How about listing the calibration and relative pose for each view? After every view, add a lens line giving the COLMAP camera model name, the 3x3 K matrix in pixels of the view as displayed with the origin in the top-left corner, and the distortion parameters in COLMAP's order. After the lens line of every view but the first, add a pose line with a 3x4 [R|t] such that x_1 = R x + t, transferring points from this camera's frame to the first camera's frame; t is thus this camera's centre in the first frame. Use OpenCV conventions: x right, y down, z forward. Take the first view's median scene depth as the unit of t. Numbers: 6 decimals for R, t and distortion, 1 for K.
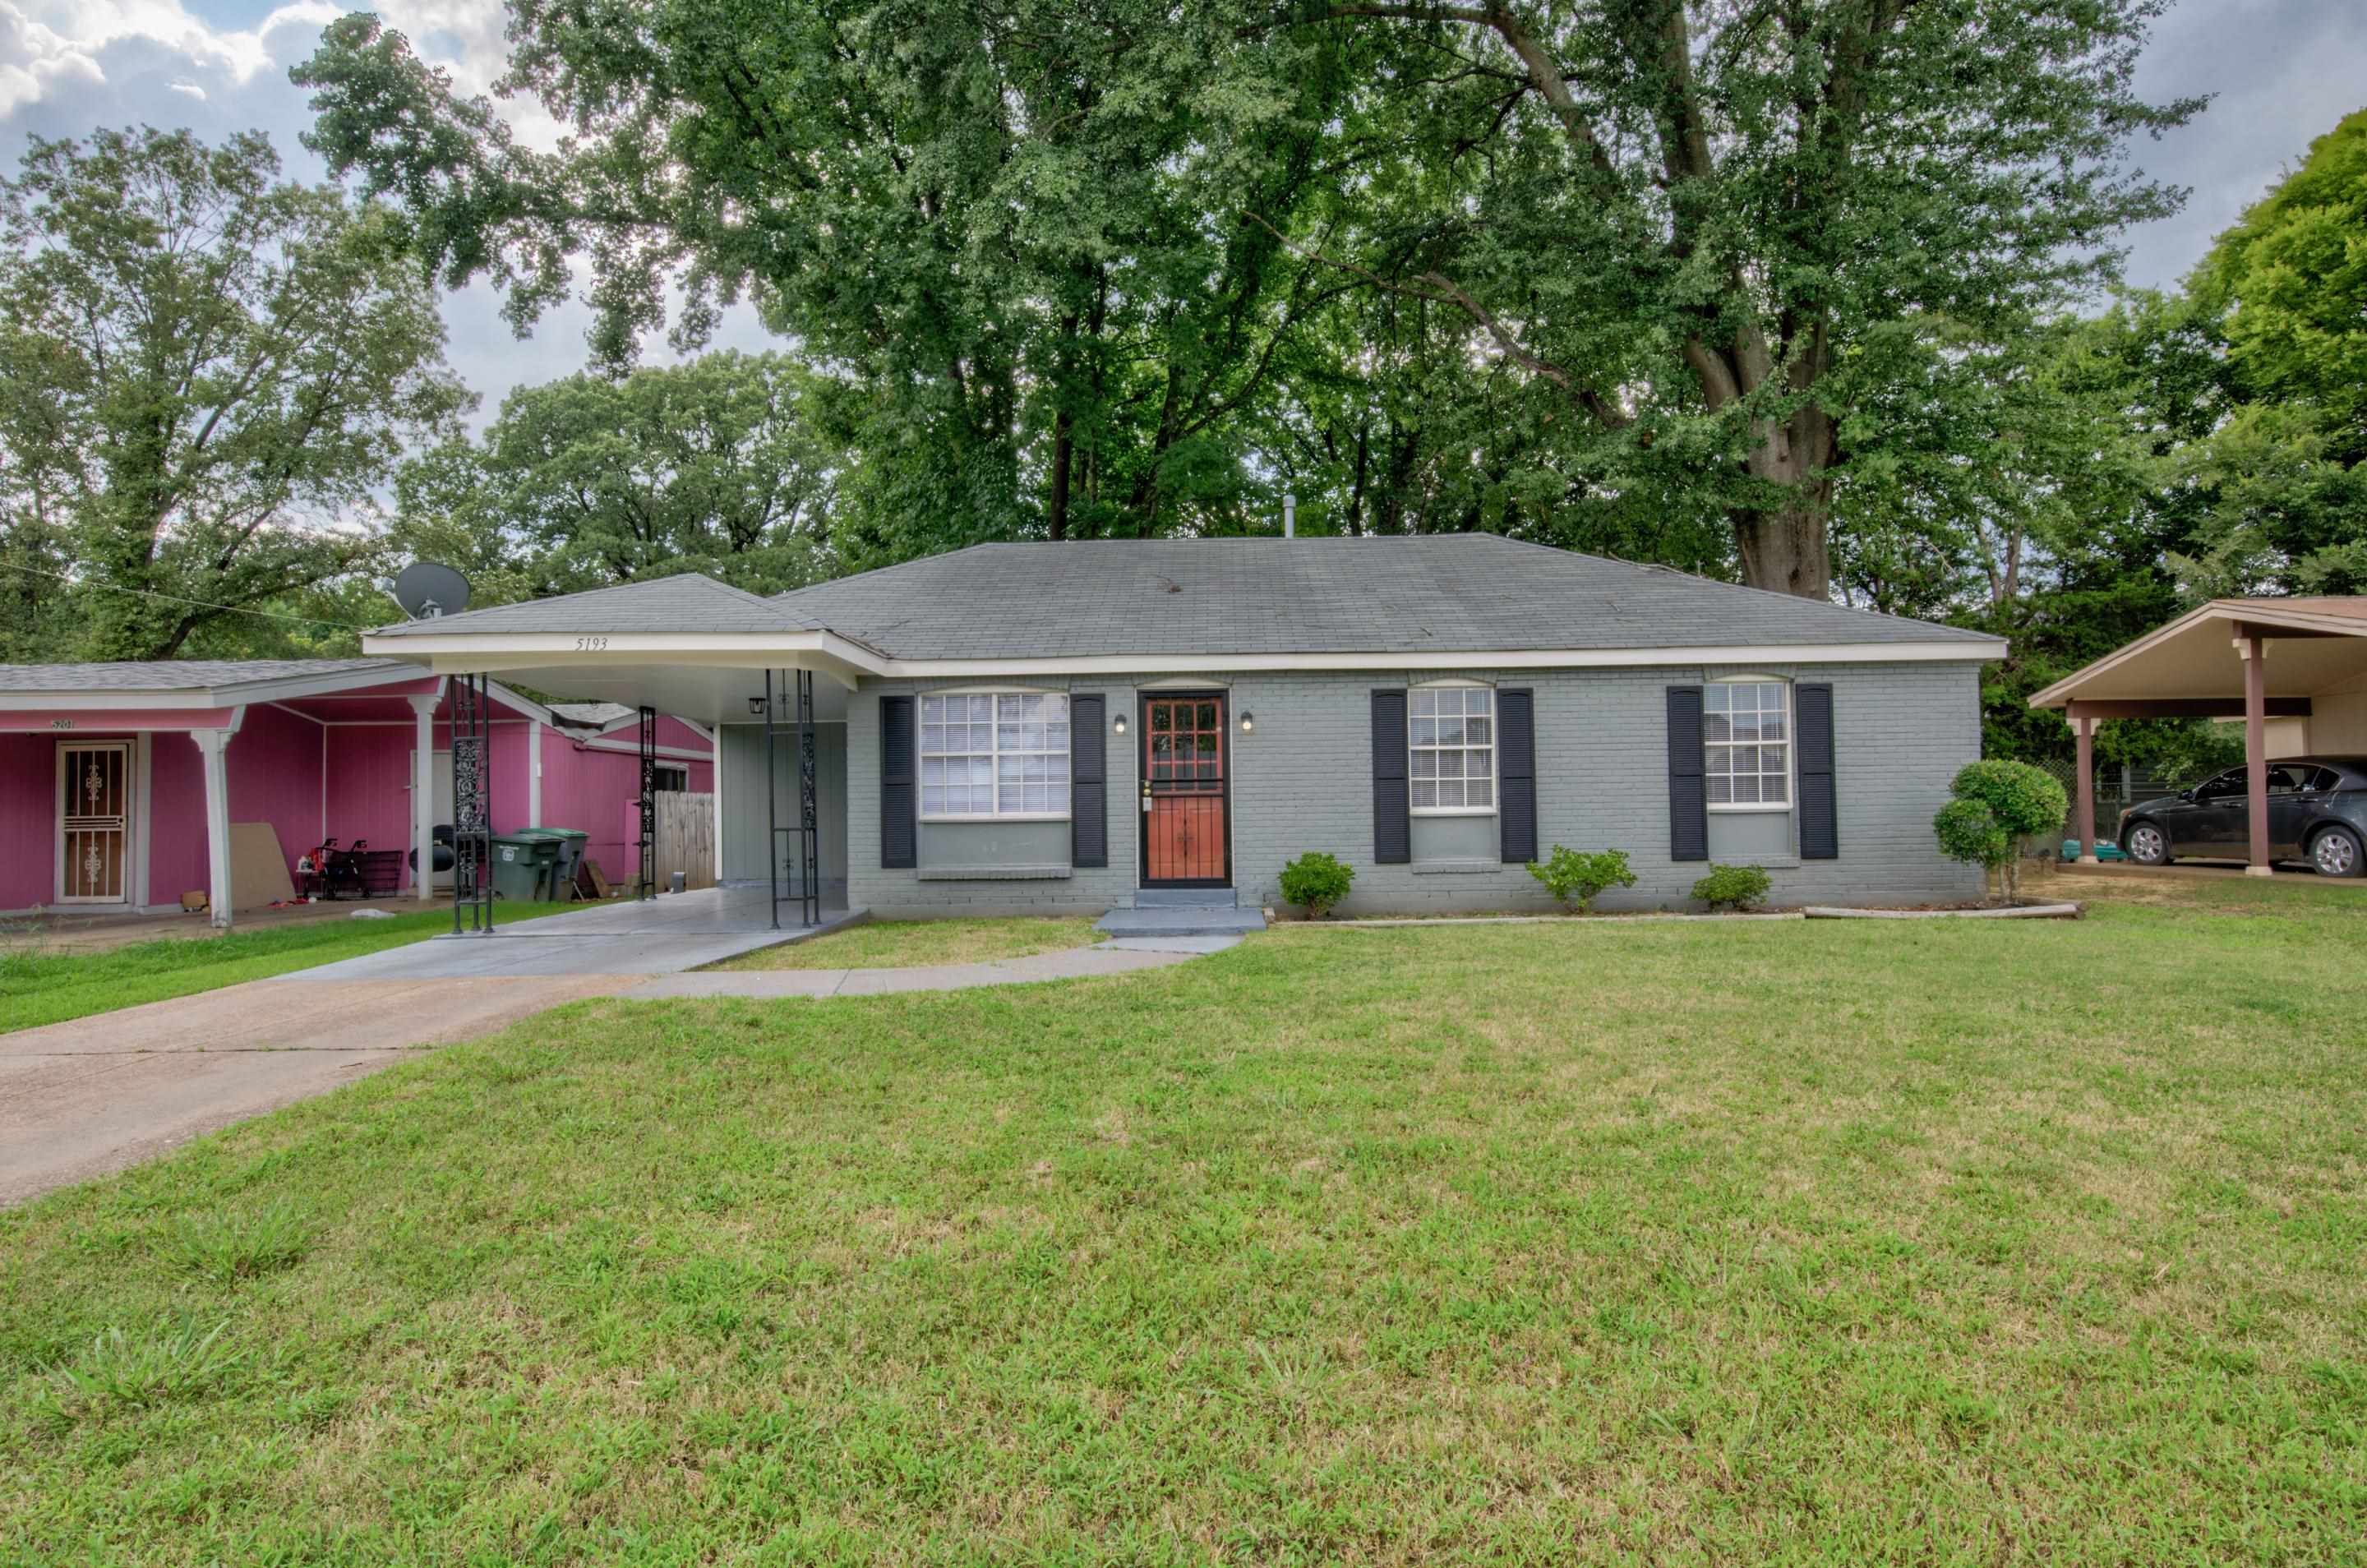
lens RADIAL K [[1217.8, 0, 1183.5], [0, 1217.8, 784.0], [0, 0, 1]] dist [0.000903, -0.000262]
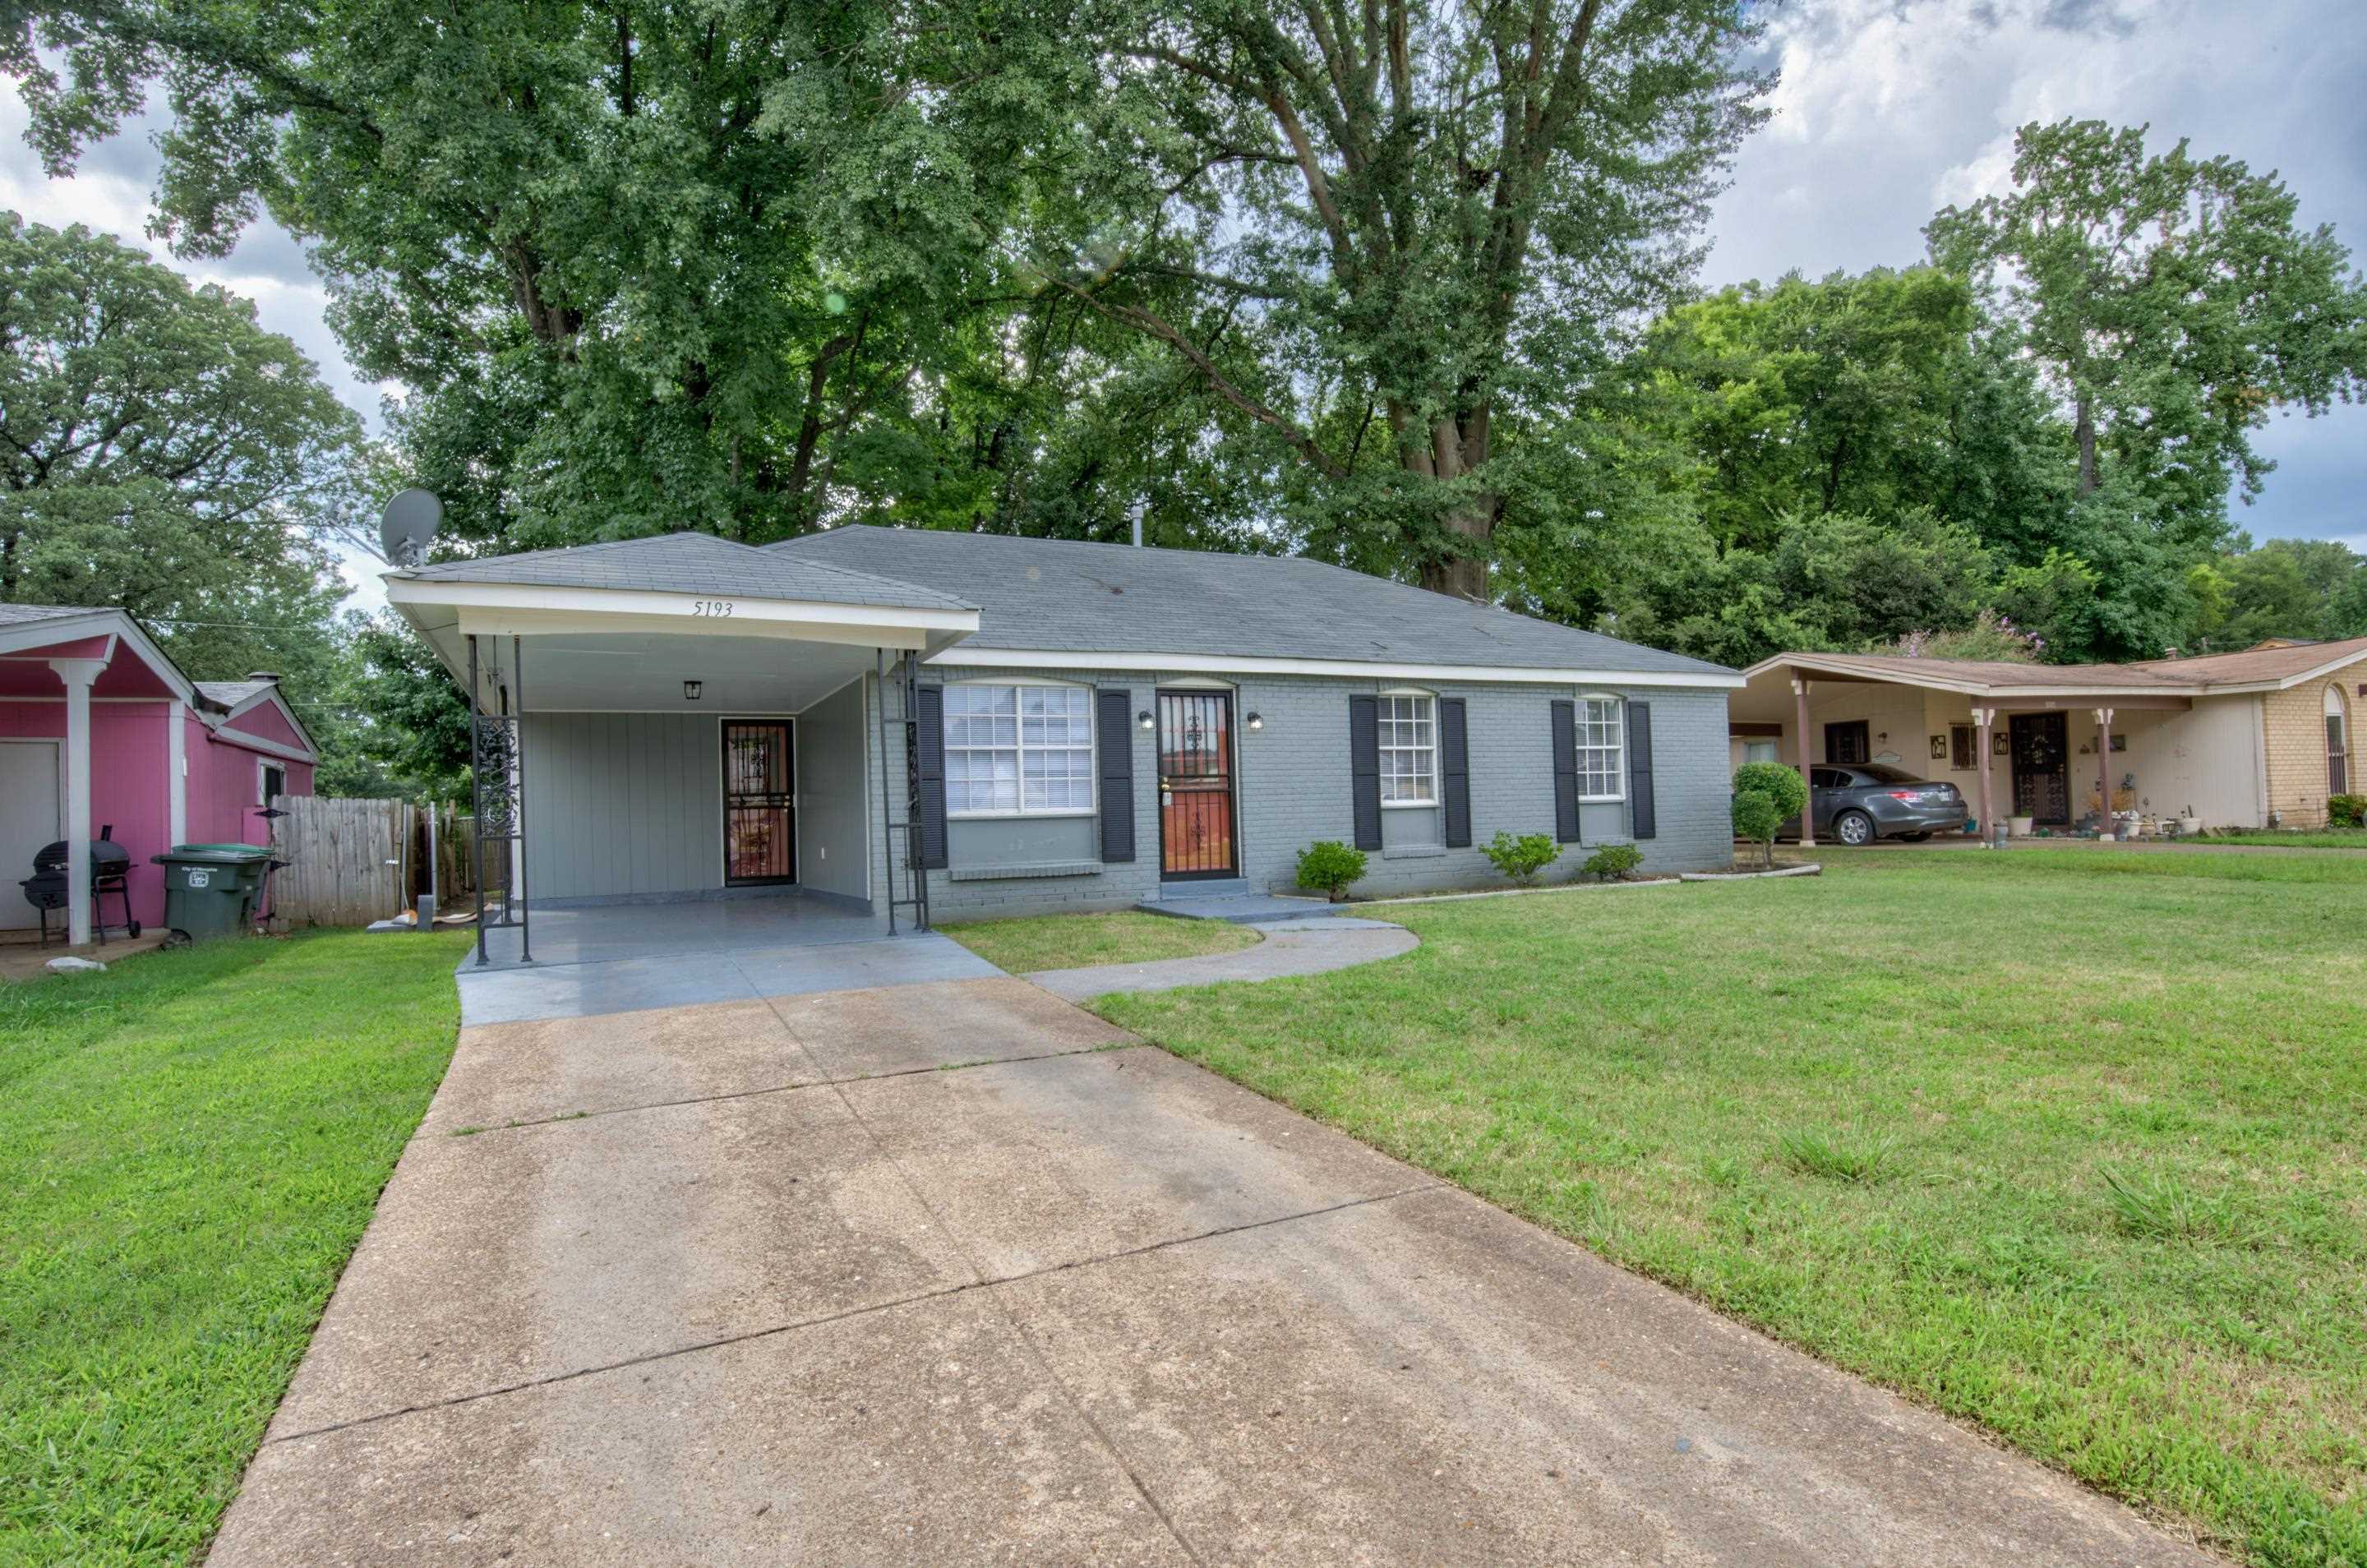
lens RADIAL K [[1217.8, 0, 1183.5], [0, 1217.8, 784.0], [0, 0, 1]] dist [0.000903, -0.000262]
pose [[0.887885, -0.000211, 0.460065, -0.488986], [0.005188, 0.999941, -0.009554, 0.013644], [-0.460036, 0.010870, 0.887834, 0.083146]]
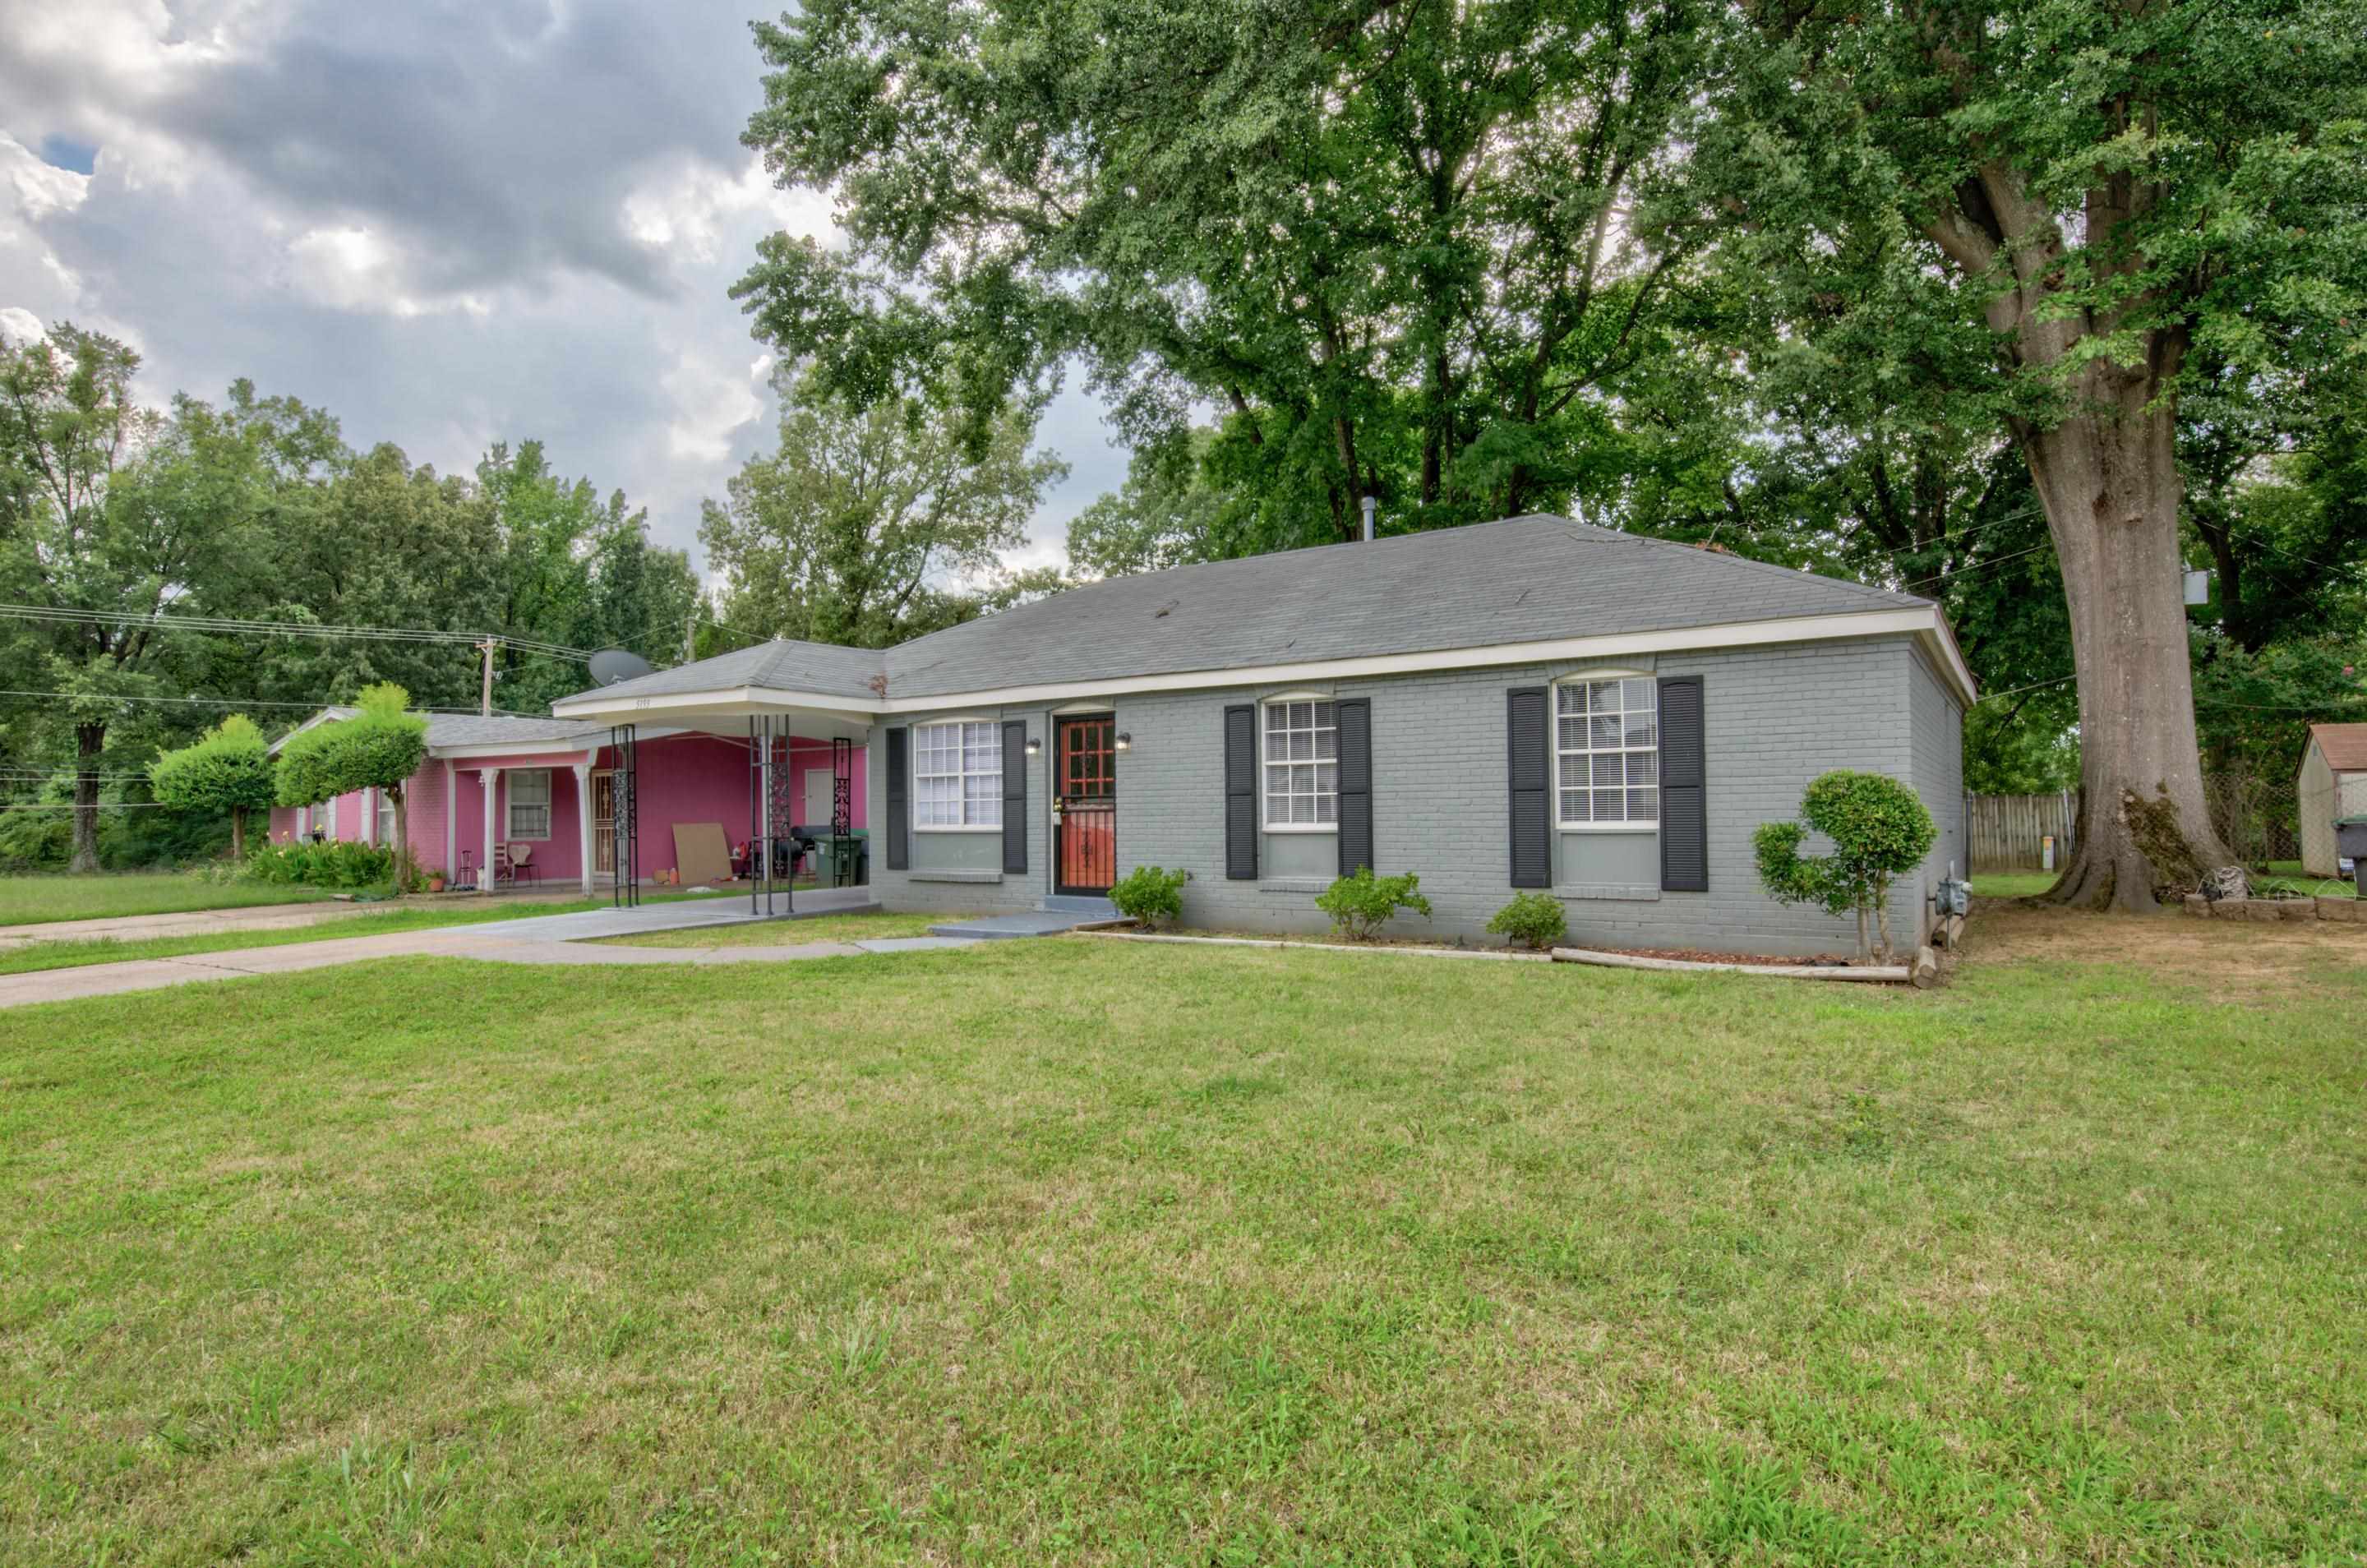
lens RADIAL K [[1217.8, 0, 1183.5], [0, 1217.8, 784.0], [0, 0, 1]] dist [0.000903, -0.000262]
pose [[0.830963, -0.009027, -0.556255, 0.685235], [0.005062, 0.999950, -0.008666, -0.004774], [0.556305, 0.004385, 0.830966, 0.142031]]
